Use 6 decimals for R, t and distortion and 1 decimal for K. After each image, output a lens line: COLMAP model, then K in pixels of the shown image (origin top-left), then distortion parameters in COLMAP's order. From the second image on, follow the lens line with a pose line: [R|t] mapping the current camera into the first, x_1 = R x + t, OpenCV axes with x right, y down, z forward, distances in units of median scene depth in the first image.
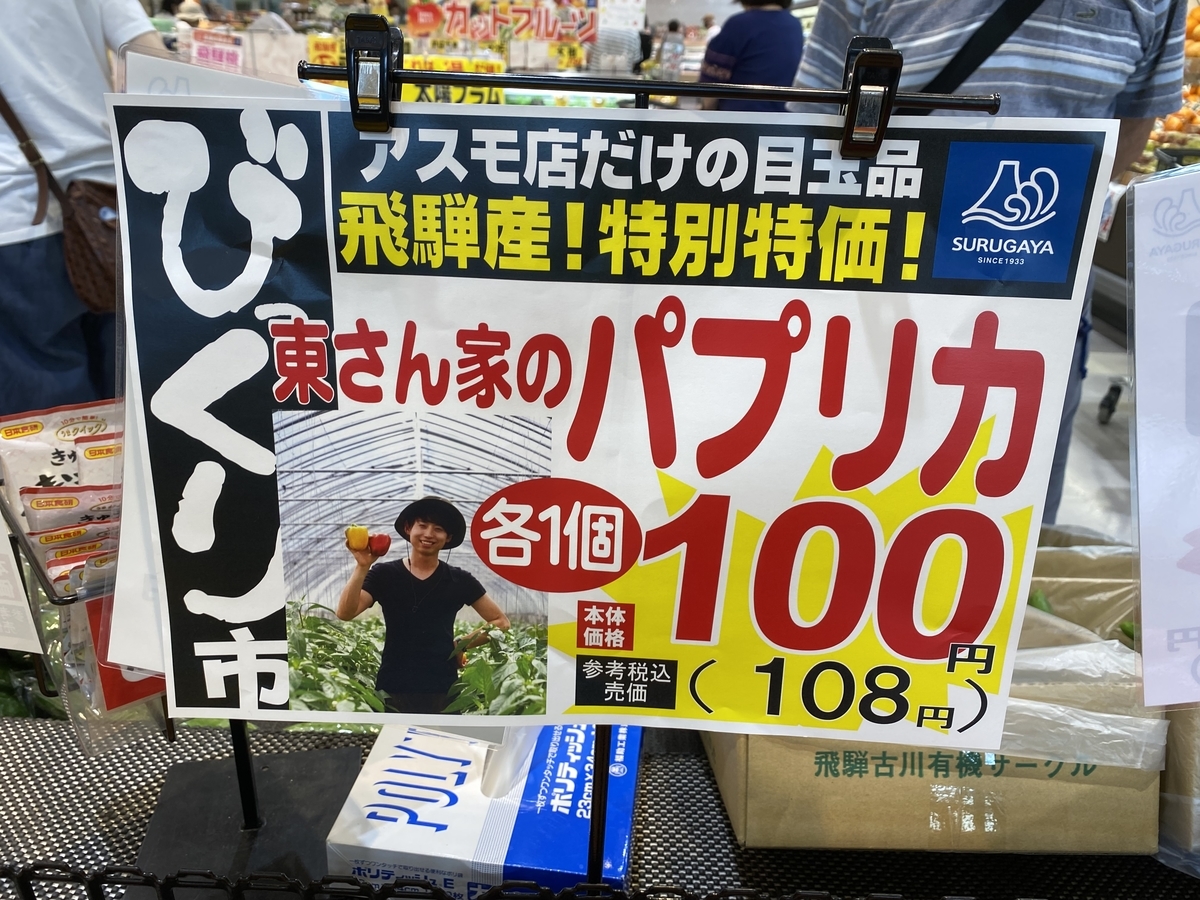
lens RADIAL K [[931.9, 0, 600.0], [0, 931.9, 450.0], [0, 0, 1]] dist [0.031512, -0.006923]
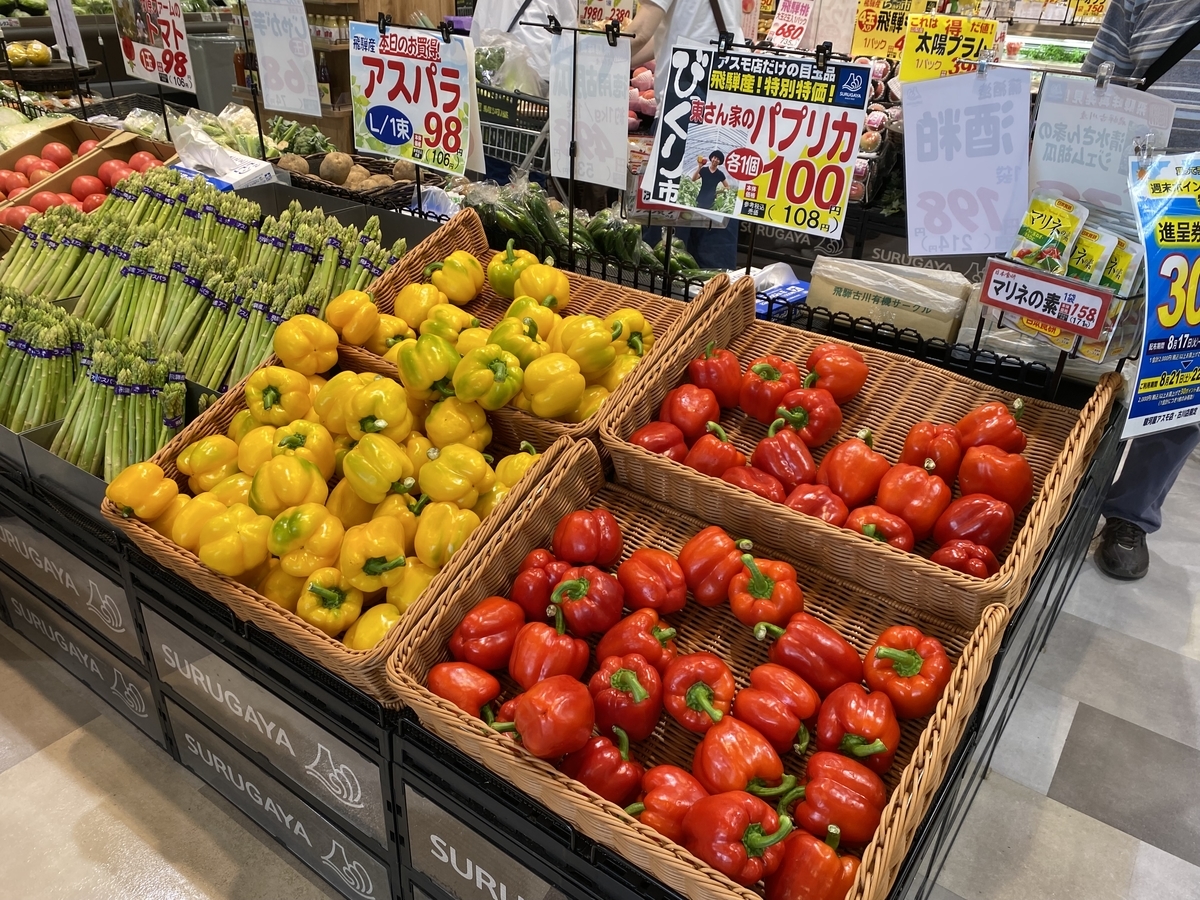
lens RADIAL K [[931.9, 0, 600.0], [0, 931.9, 450.0], [0, 0, 1]] dist [0.031512, -0.006923]
pose [[0.829354, 0.273075, -0.487445, 1.821520], [-0.246378, 0.961766, 0.119604, 0.993767], [0.501469, 0.020902, 0.864923, -2.891068]]
